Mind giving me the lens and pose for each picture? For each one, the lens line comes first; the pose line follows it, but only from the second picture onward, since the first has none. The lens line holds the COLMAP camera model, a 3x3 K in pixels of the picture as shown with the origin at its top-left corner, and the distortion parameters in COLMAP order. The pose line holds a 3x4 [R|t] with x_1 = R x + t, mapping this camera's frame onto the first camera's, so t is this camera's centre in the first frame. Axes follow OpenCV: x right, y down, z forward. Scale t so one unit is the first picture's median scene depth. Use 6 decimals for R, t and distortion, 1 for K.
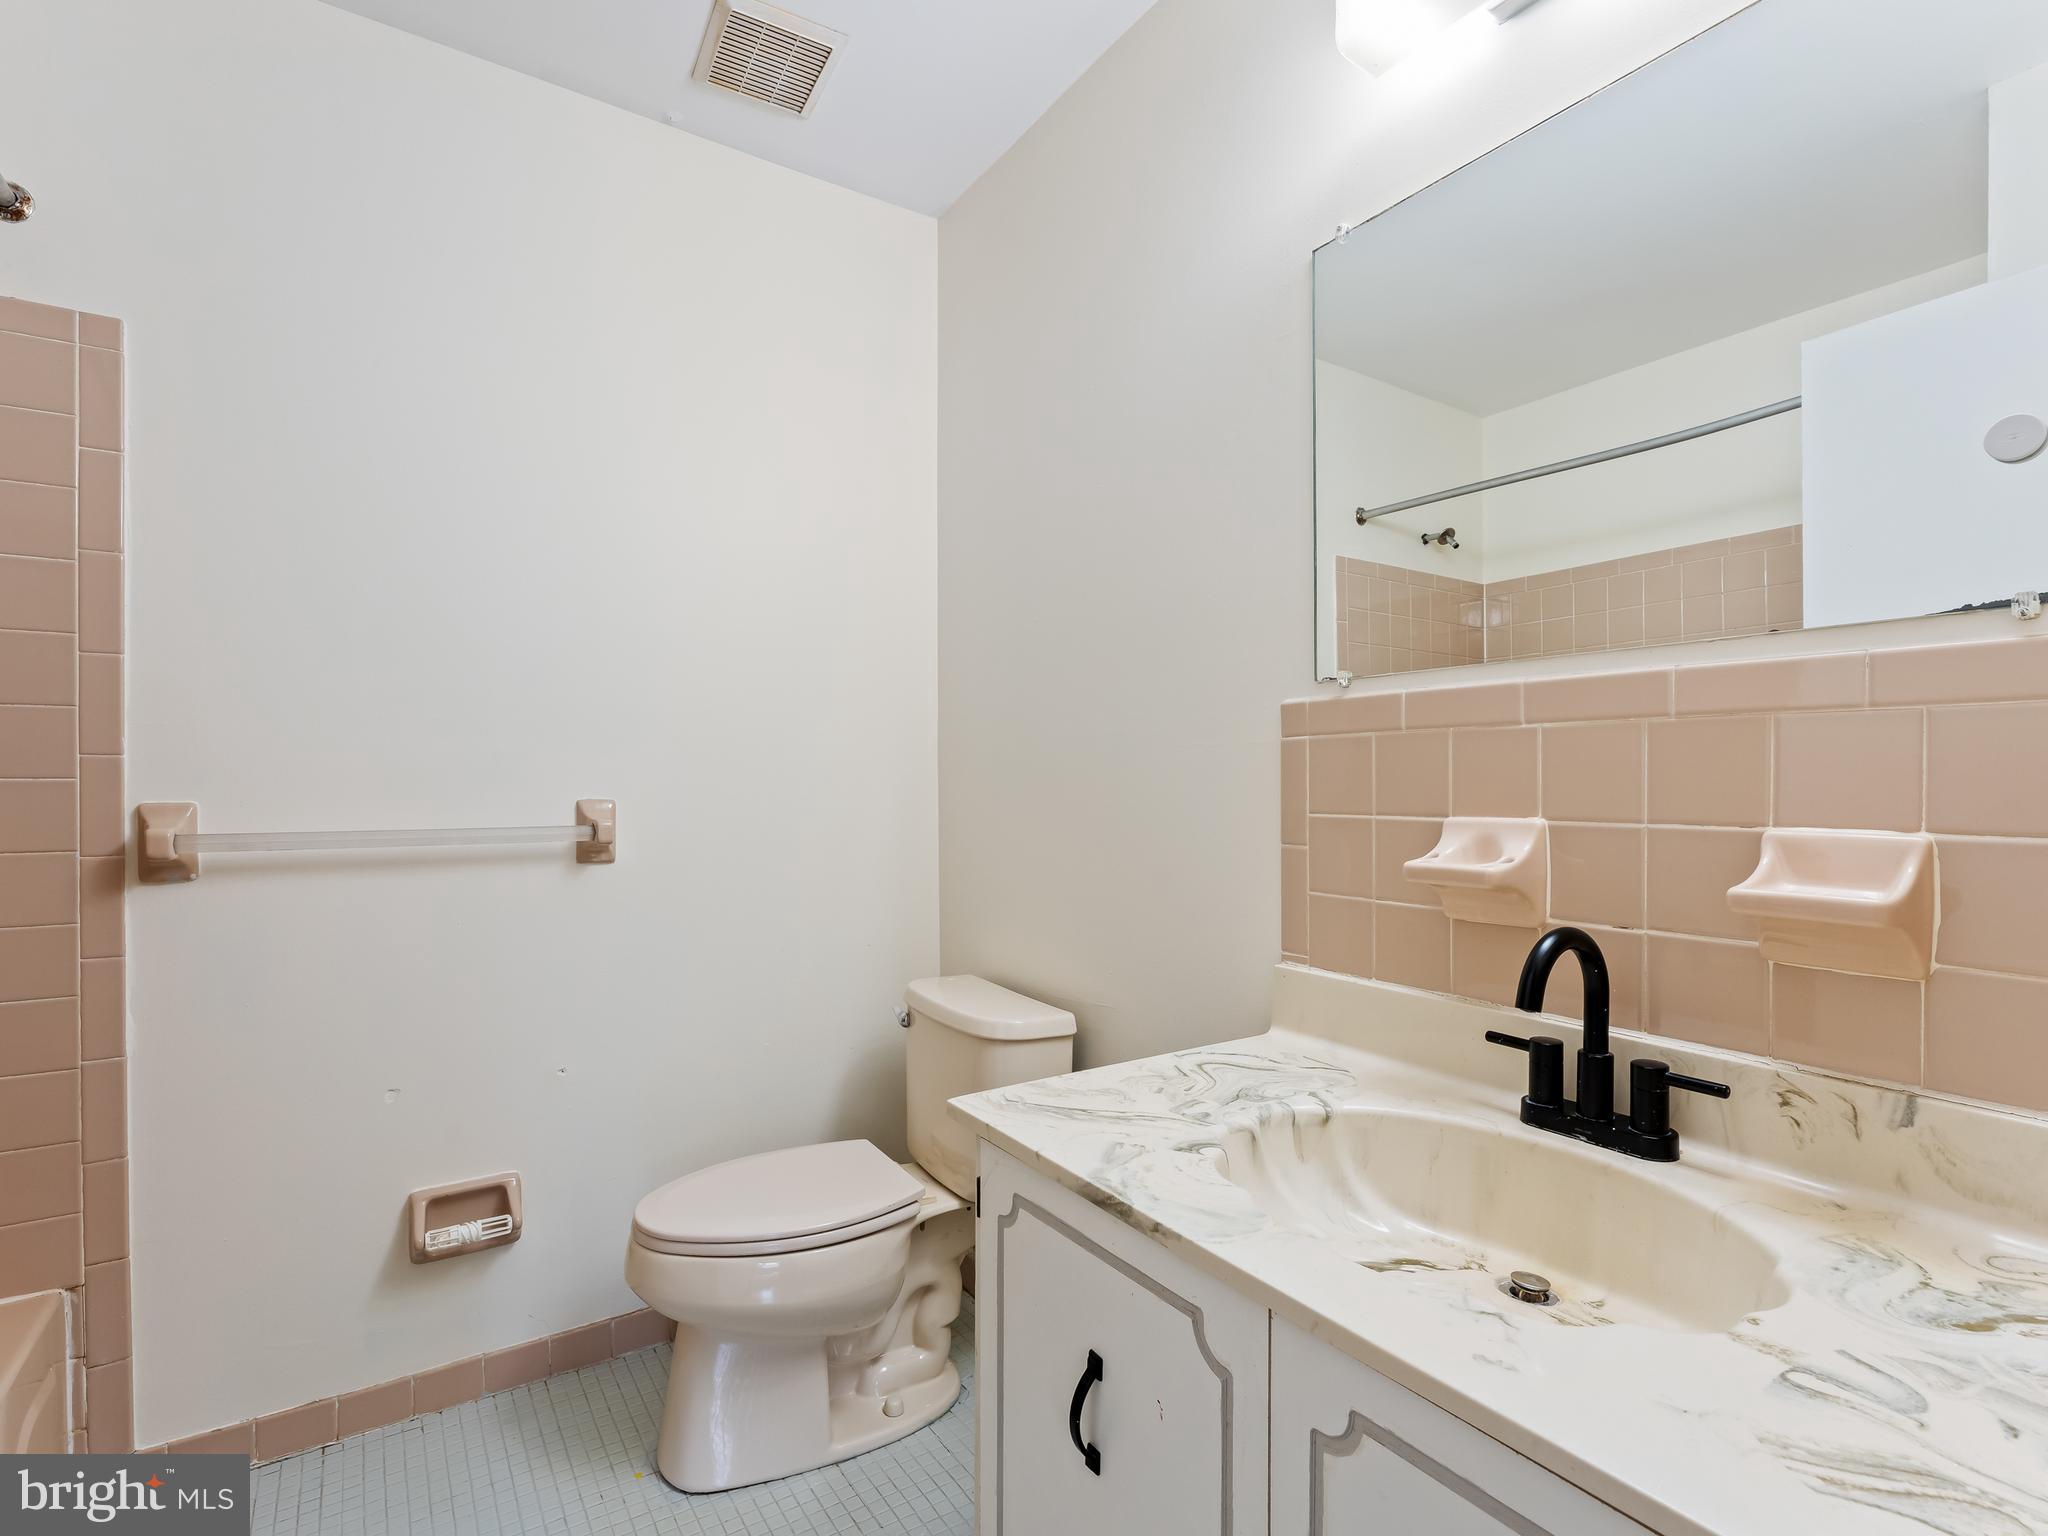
lens RADIAL K [[954.3, 0, 1024.0], [0, 954.3, 768.0], [0, 0, 1]] dist [-0.008598, 0.000157]
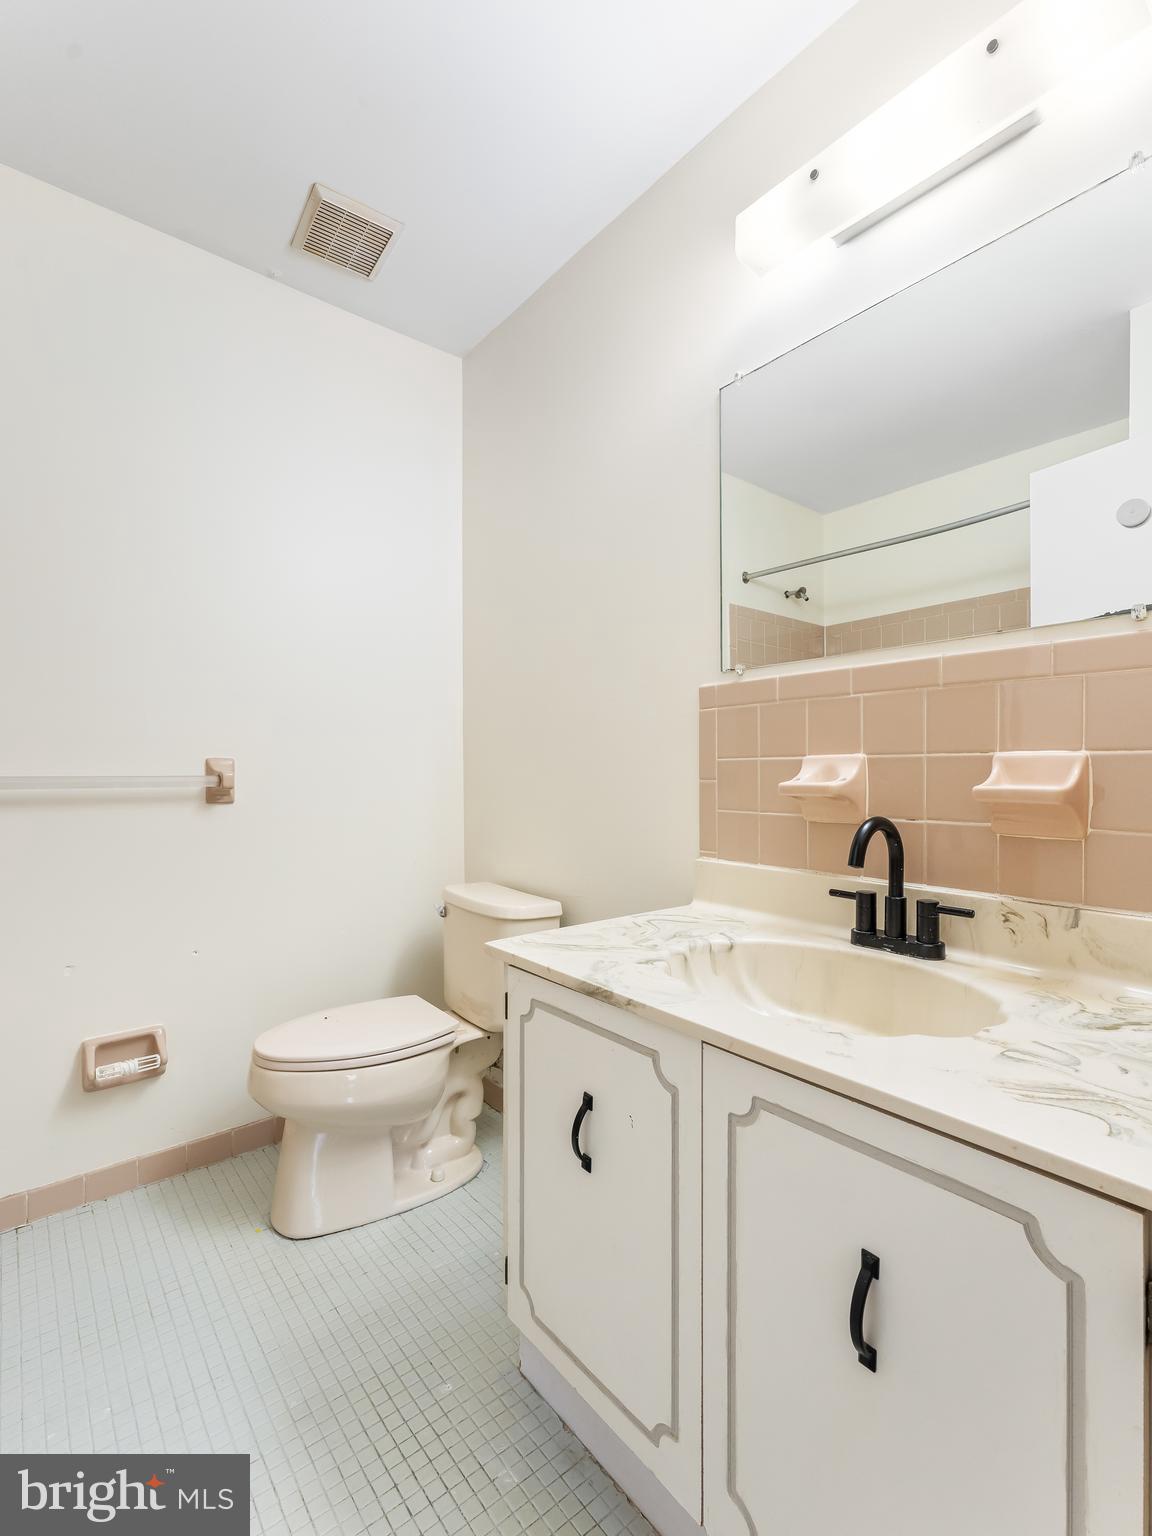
lens RADIAL K [[677.8, 0, 576.0], [0, 677.8, 768.0], [0, 0, 1]] dist [-0.003318, -0.000680]
pose [[0.994932, -0.003396, 0.100495, -0.040706], [0.002916, 0.999984, 0.004921, 0.064715], [-0.100510, -0.004603, 0.994925, -0.066742]]
